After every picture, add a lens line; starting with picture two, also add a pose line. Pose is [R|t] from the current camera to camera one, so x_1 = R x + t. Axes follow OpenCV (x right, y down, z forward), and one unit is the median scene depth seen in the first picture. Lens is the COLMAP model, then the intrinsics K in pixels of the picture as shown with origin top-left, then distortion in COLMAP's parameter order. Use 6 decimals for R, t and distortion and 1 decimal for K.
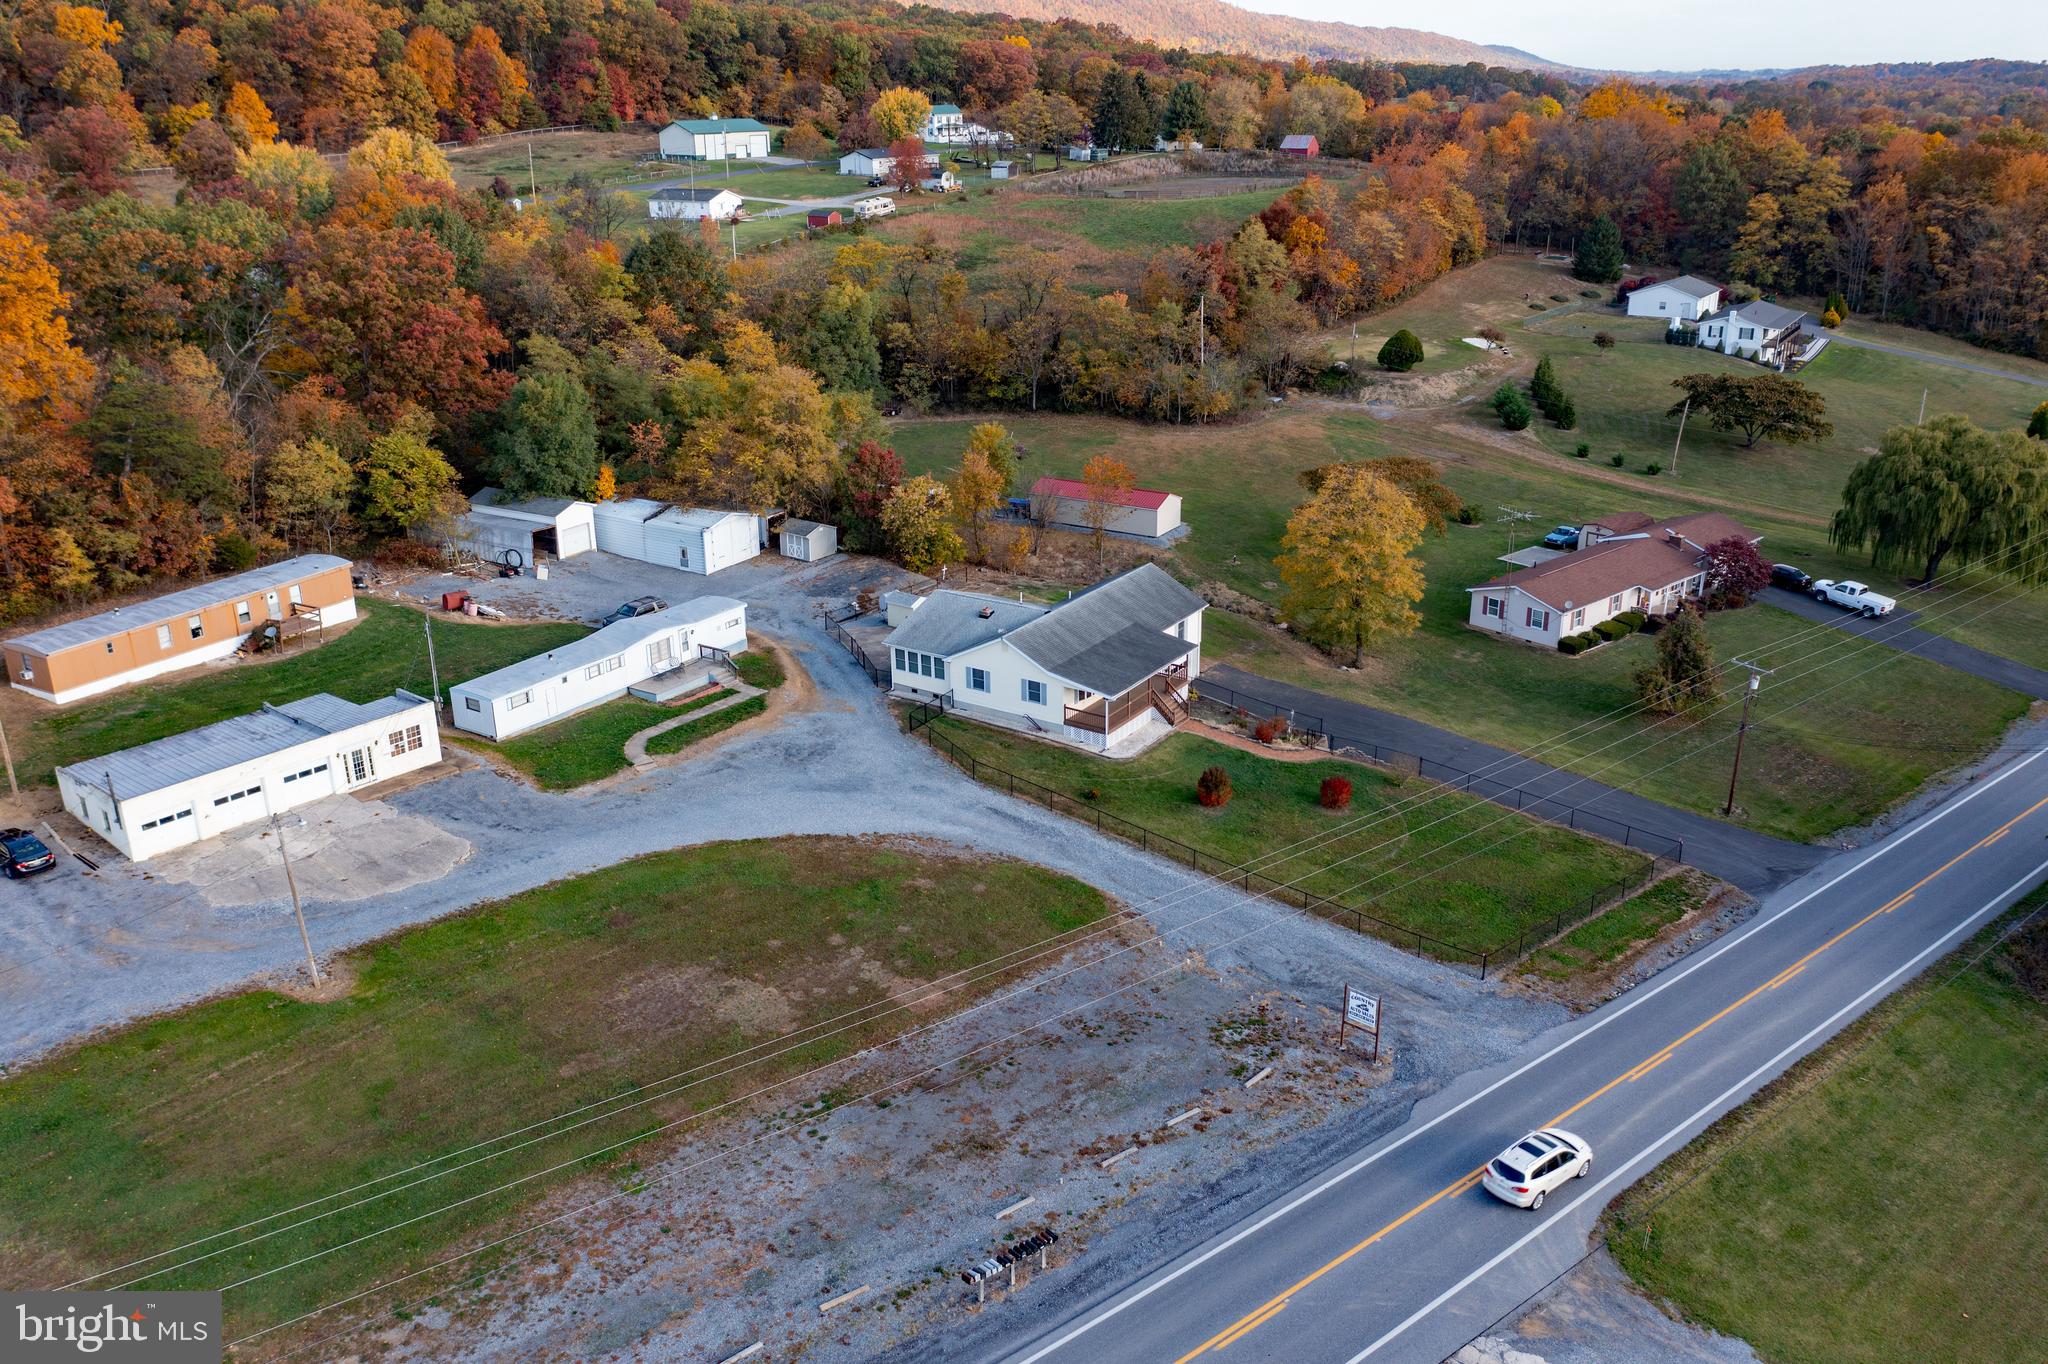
lens RADIAL K [[1612.4, 0, 1022.5], [0, 1612.4, 677.6], [0, 0, 1]] dist [-0.012973, 0.007035]
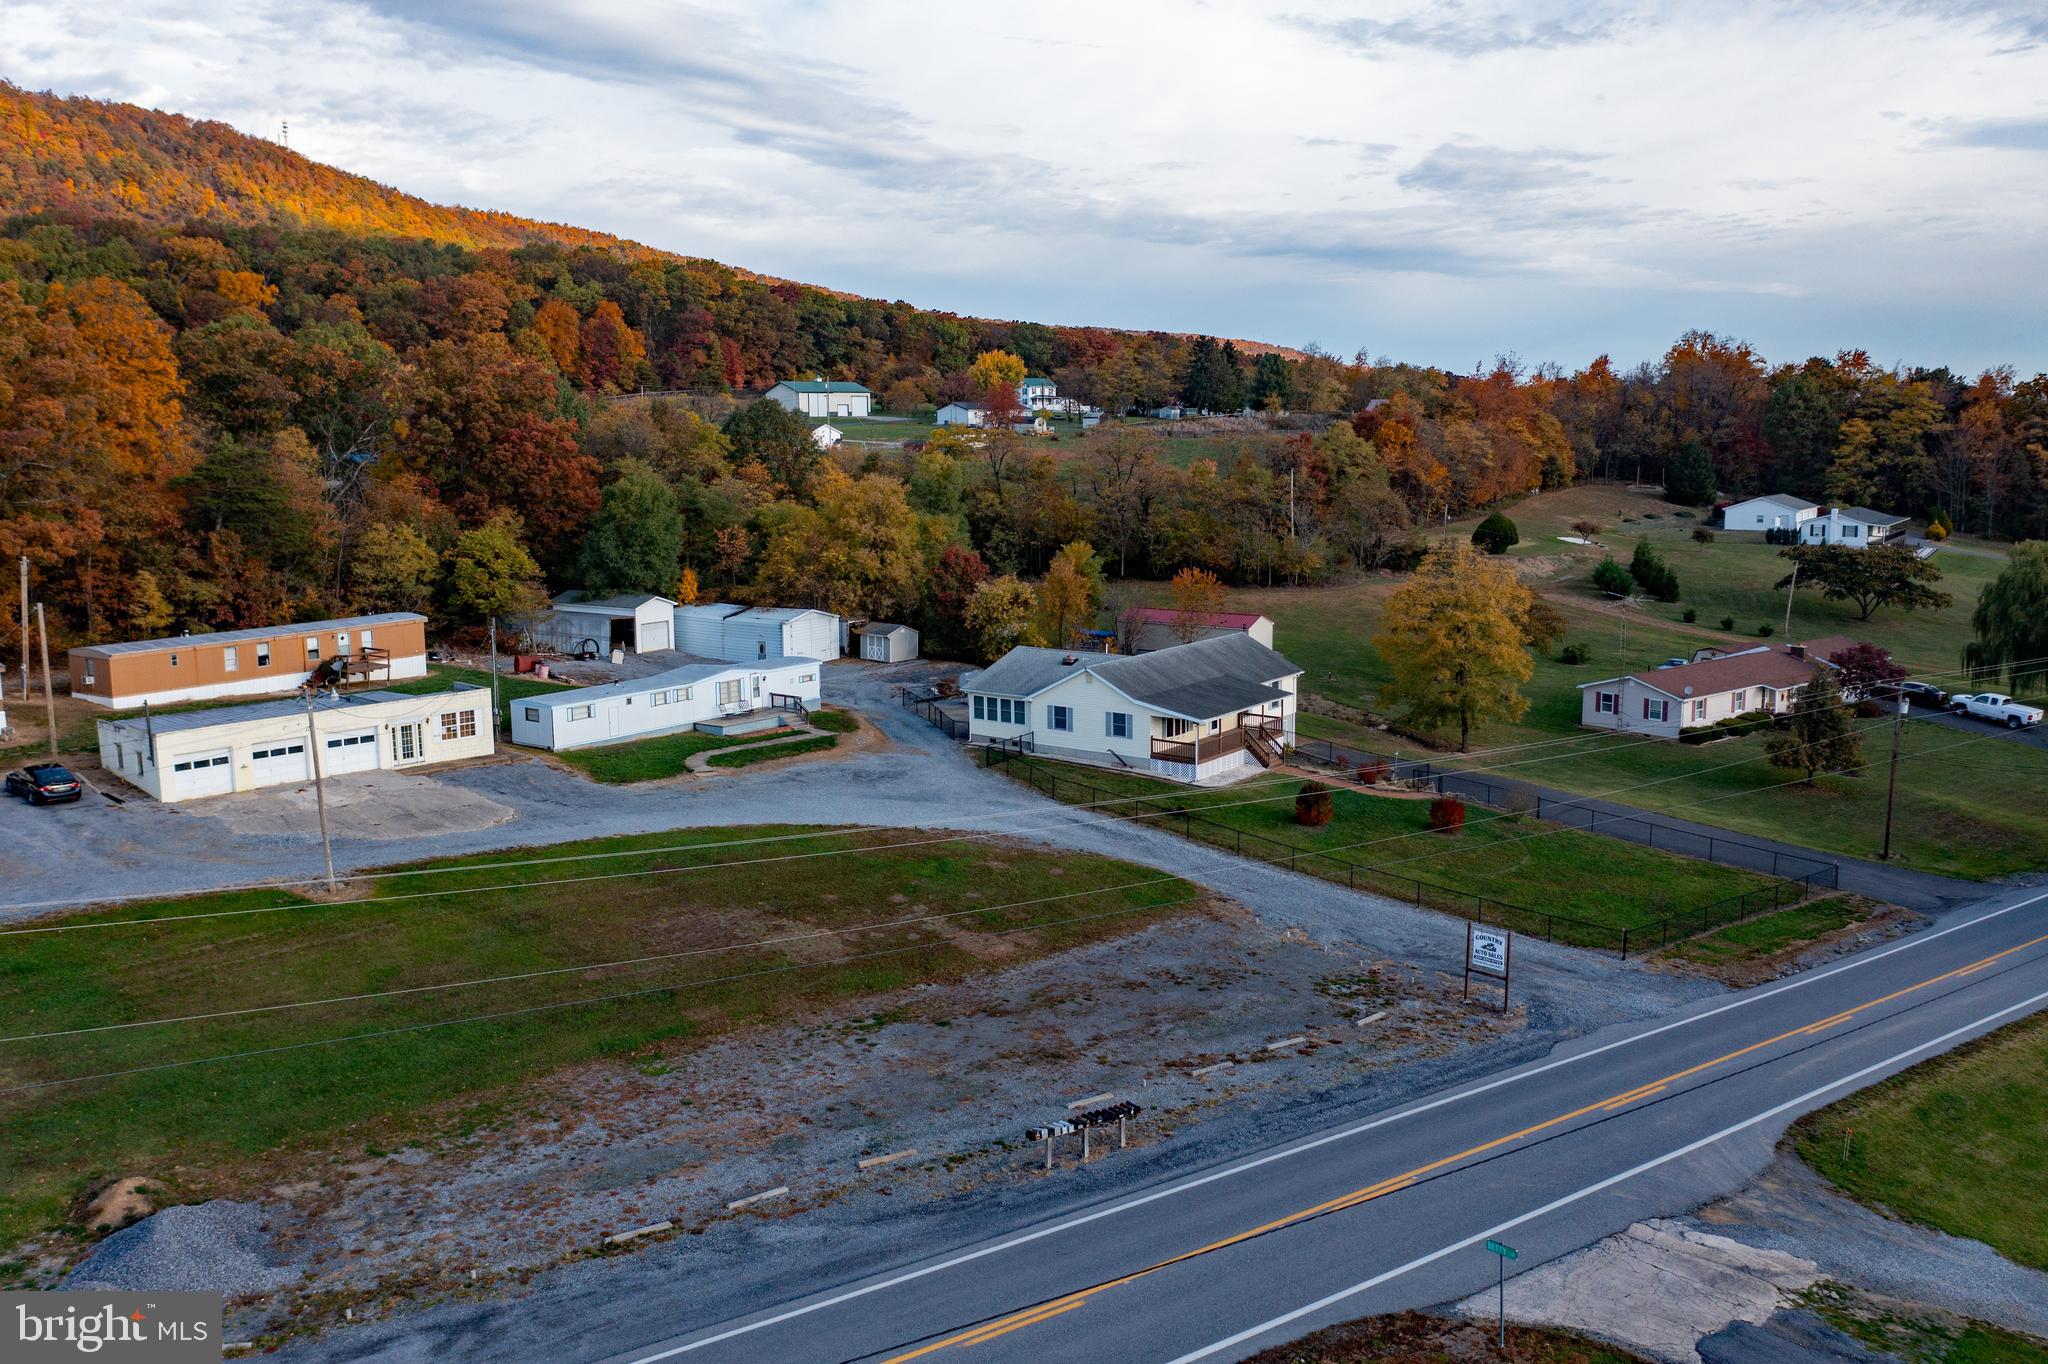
lens RADIAL K [[1616.6, 0, 1022.9], [0, 1616.6, 676.1], [0, 0, 1]] dist [-0.018193, 0.002479]
pose [[0.998424, 0.011425, -0.054949, 0.002404], [-0.022333, 0.979084, -0.202226, 0.161760], [0.051490, 0.203135, 0.977796, 0.063176]]
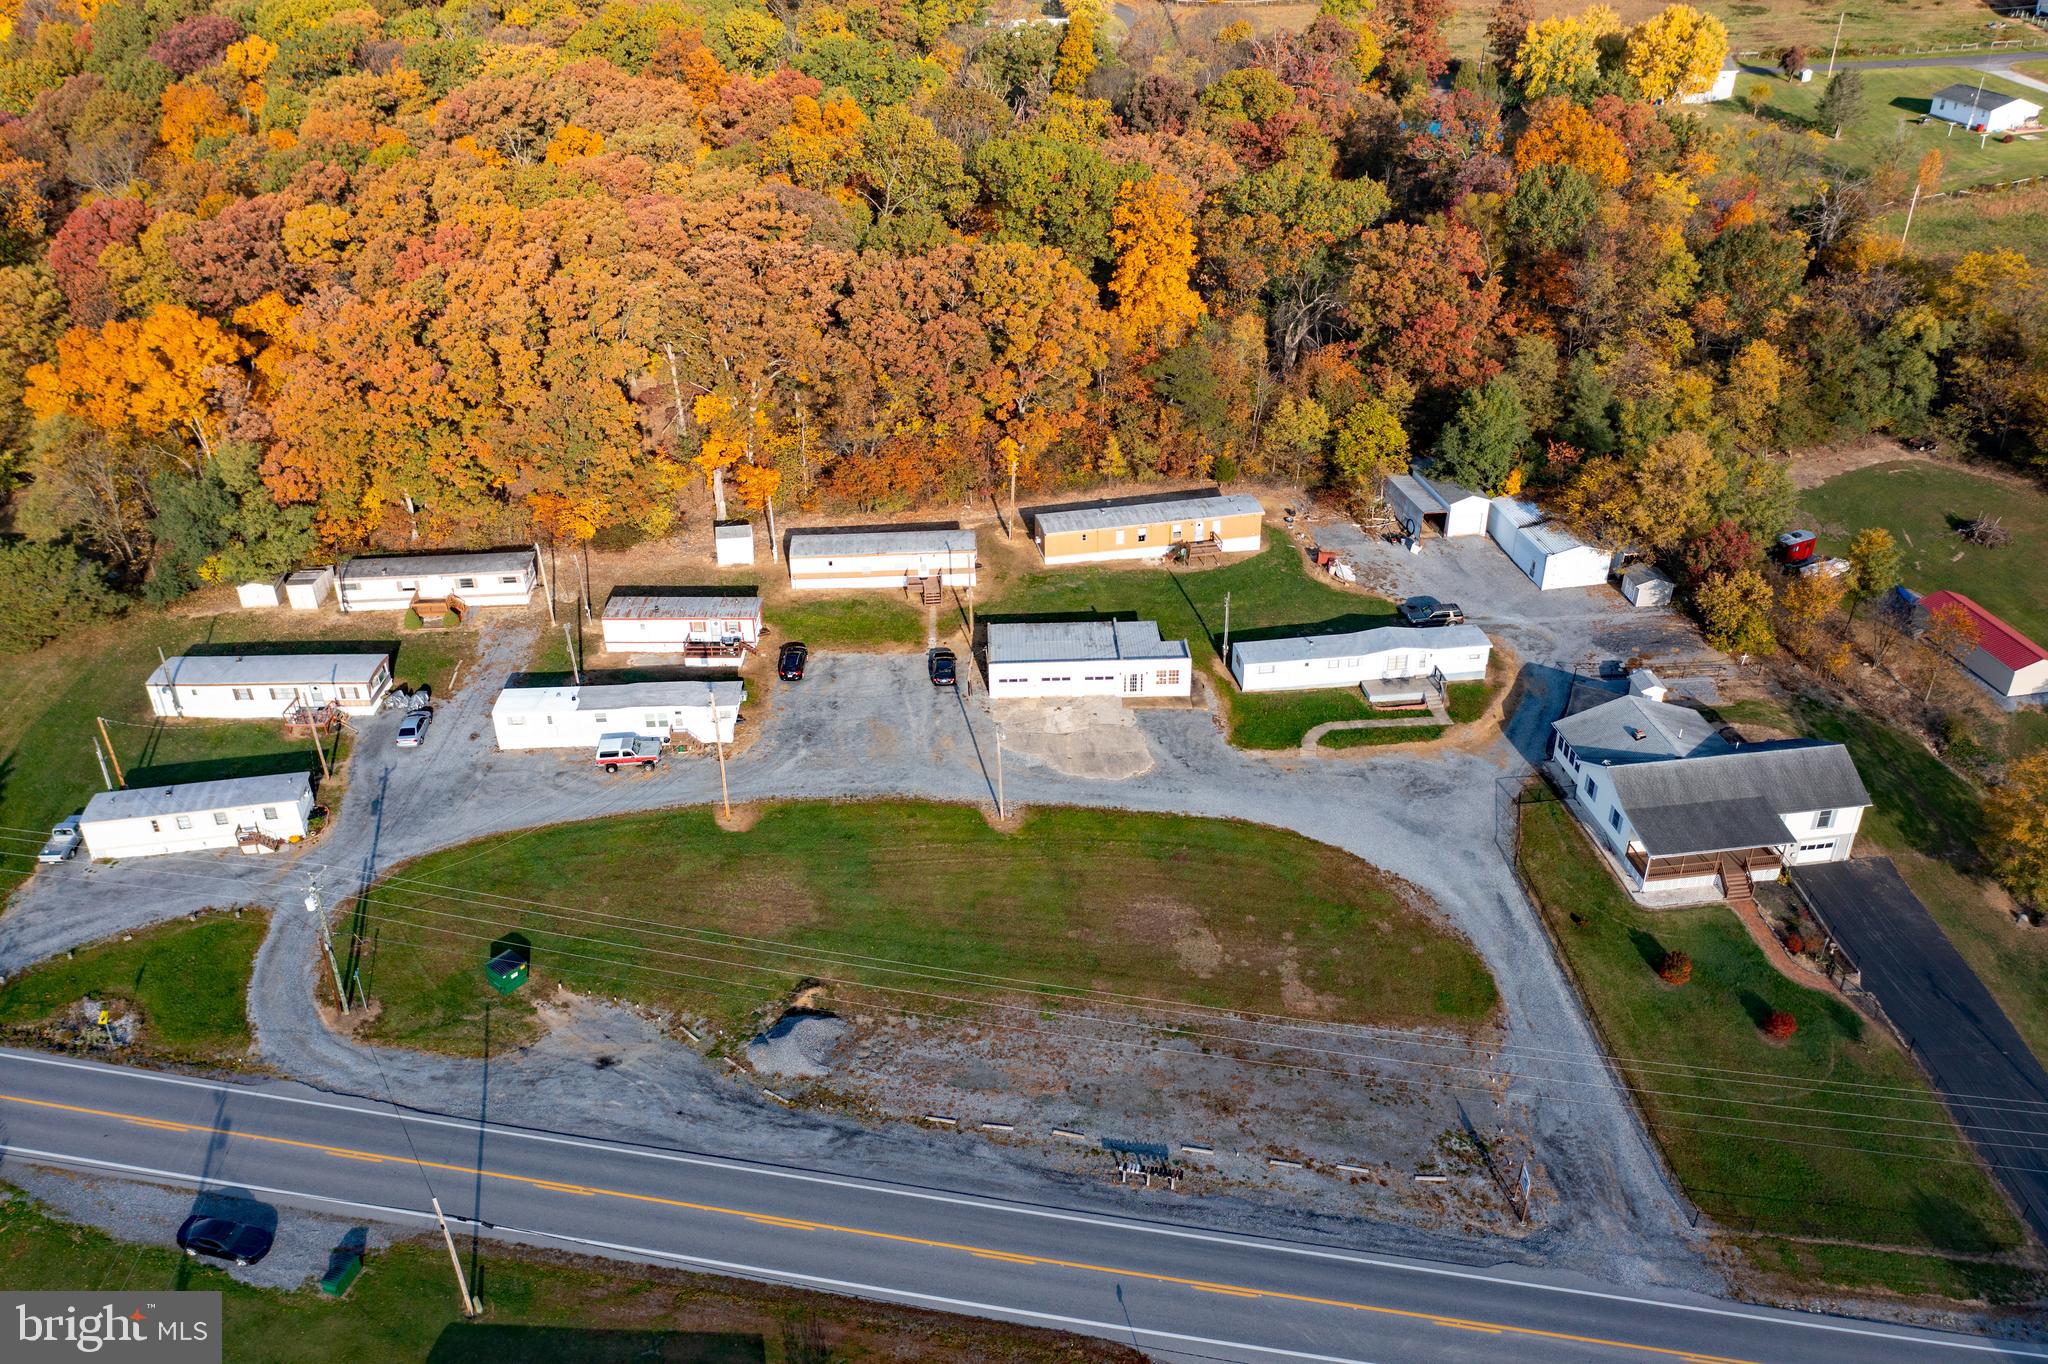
lens RADIAL K [[1619.2, 0, 1023.0], [0, 1619.2, 670.5], [0, 0, 1]] dist [-0.013369, 0.007847]
pose [[0.655099, 0.376372, -0.655125, 0.429719], [-0.254550, 0.926345, 0.277649, -0.291644], [0.711371, -0.015125, 0.702654, -0.136094]]
